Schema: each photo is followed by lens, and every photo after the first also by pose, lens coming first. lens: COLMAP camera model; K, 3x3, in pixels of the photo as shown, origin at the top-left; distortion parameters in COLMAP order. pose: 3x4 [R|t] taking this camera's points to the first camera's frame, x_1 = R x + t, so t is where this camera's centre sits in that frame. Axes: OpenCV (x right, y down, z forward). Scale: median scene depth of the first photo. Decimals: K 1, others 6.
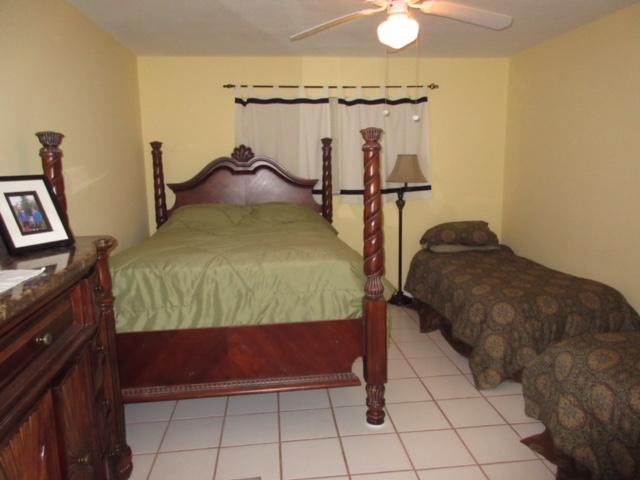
lens RADIAL K [[477.1, 0, 321.1], [0, 477.1, 235.5], [0, 0, 1]] dist [0.006970, -0.001585]
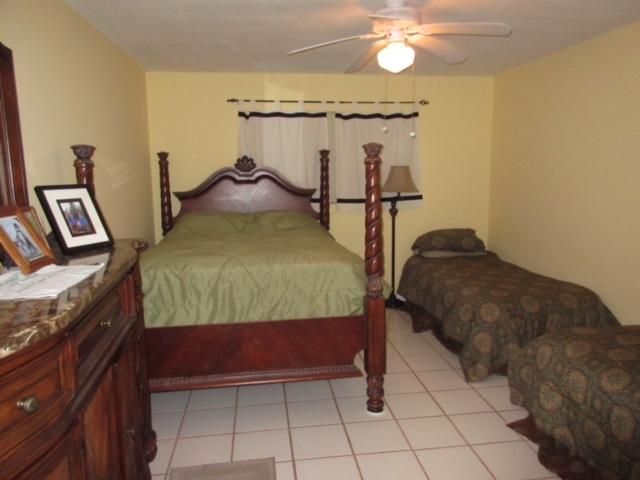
lens RADIAL K [[477.1, 0, 321.9], [0, 477.1, 235.9], [0, 0, 1]] dist [0.006970, -0.001585]
pose [[0.999595, 0.002182, 0.028379, -0.042638], [-0.001670, 0.999835, -0.018069, 0.011116], [-0.028414, 0.018014, 0.999434, -0.102069]]
